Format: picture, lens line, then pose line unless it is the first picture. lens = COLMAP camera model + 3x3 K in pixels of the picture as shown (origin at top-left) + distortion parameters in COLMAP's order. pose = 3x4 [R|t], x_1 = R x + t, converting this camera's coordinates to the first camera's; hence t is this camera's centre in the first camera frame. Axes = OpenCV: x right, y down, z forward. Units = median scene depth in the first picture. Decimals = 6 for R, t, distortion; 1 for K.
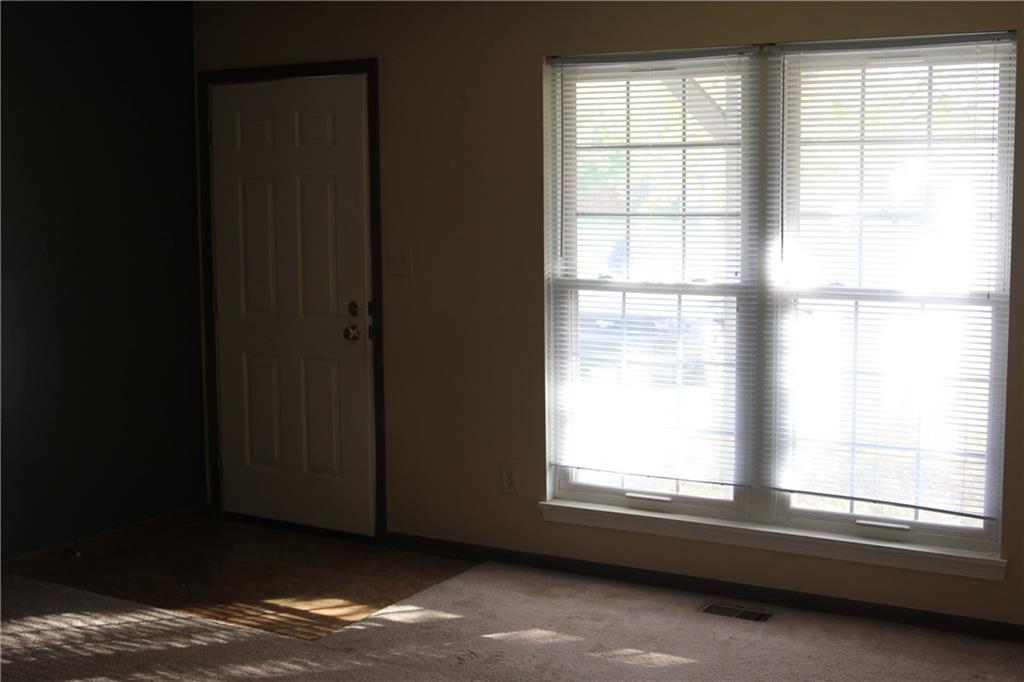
lens RADIAL K [[1346.0, 0, 512.6], [0, 1346.0, 339.3], [0, 0, 1]] dist [-0.064738, 0.000000]
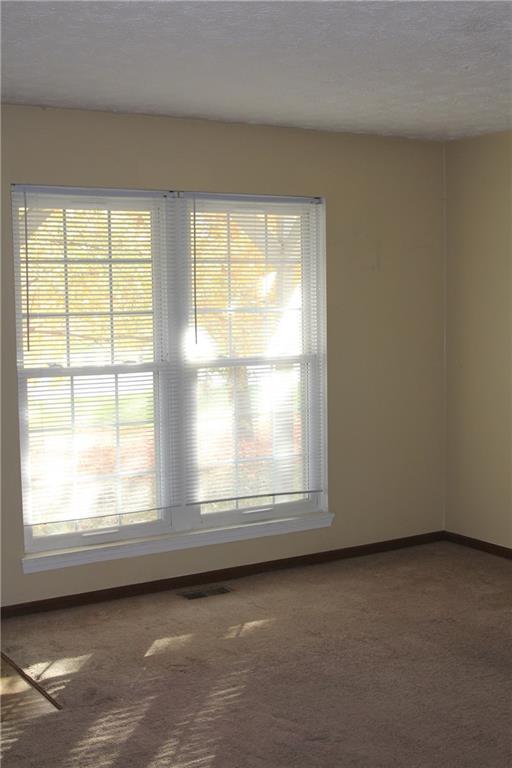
lens RADIAL K [[1009.5, 0, 256.4], [0, 1009.5, 384.9], [0, 0, 1]] dist [-0.064738, 0.000000]
pose [[0.480927, -0.079349, 0.873162, -0.699173], [0.108054, 0.993668, 0.030785, -0.039380], [-0.870076, 0.079544, 0.486456, 0.413149]]
